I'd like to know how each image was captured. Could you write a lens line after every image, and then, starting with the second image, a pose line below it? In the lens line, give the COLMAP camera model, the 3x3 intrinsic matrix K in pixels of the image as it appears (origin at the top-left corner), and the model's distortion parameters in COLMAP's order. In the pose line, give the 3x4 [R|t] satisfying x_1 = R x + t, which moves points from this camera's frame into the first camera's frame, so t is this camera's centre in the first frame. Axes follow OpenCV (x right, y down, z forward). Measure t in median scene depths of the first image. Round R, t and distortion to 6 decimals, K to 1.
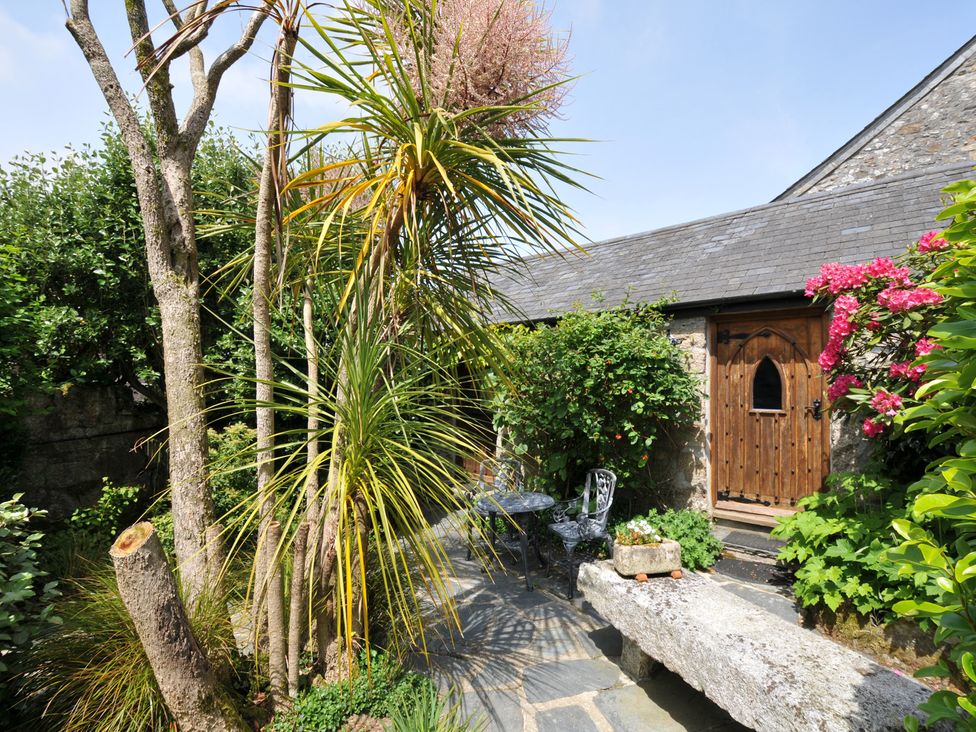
lens RADIAL K [[480.0, 0, 495.2], [0, 480.0, 373.8], [0, 0, 1]] dist [0.014306, -0.022605]
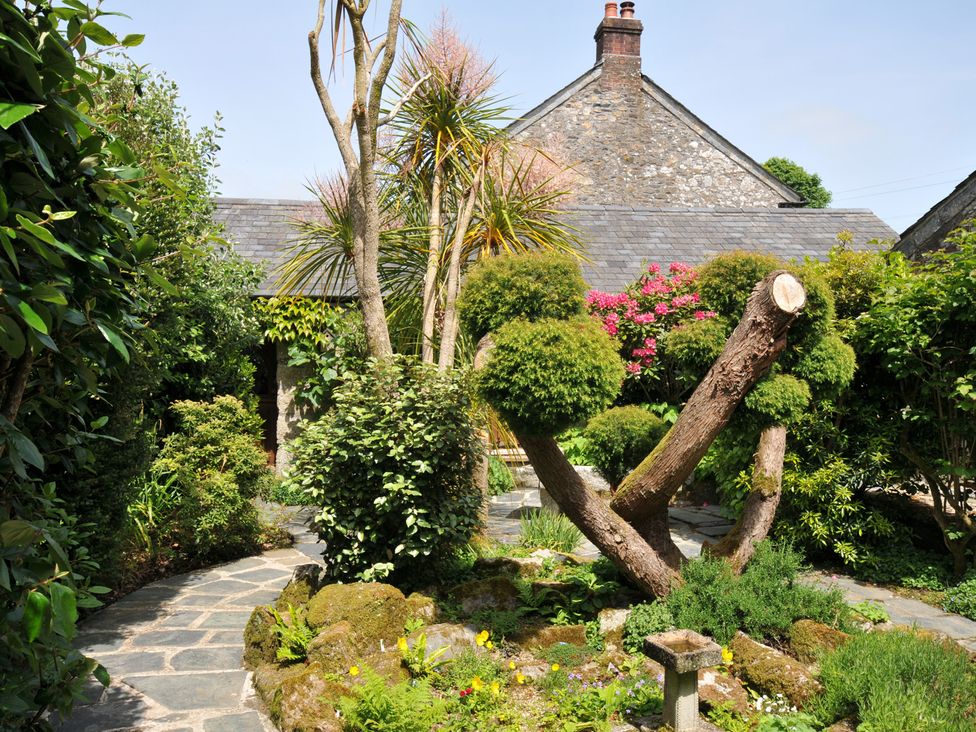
lens RADIAL K [[763.3, 0, 495.5], [0, 763.3, 367.7], [0, 0, 1]] dist [0.009538, 0.004951]
pose [[0.693216, 0.003876, 0.720719, -1.111560], [-0.018795, 0.999743, 0.012701, 0.015396], [-0.720485, -0.022350, 0.693111, -0.480657]]
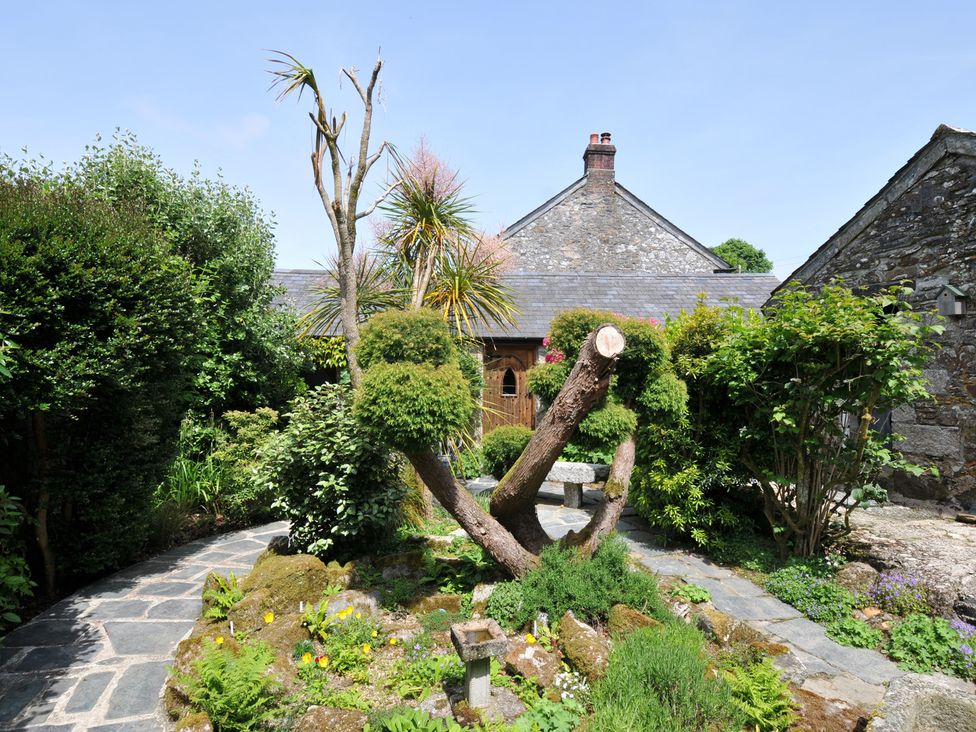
lens RADIAL K [[506.3, 0, 494.4], [0, 506.3, 371.8], [0, 0, 1]] dist [0.001527, -0.001128]
pose [[0.755598, 0.022555, 0.654647, -0.868749], [-0.028201, 0.999600, -0.001891, -0.013791], [-0.654428, -0.017033, 0.755933, -0.550574]]
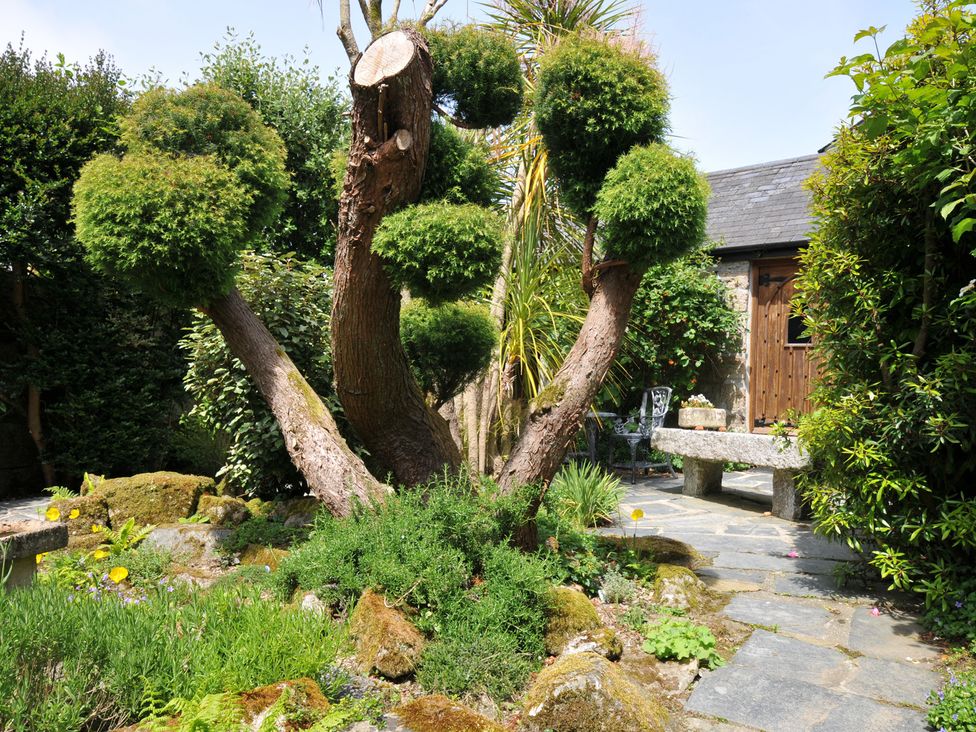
lens RADIAL K [[704.8, 0, 499.1], [0, 704.8, 369.2], [0, 0, 1]] dist [0.003462, 0.000764]
pose [[0.997130, 0.026374, 0.070971, -0.262456], [-0.027060, 0.999596, 0.008723, 0.141653], [-0.070712, -0.010618, 0.997440, -0.622914]]
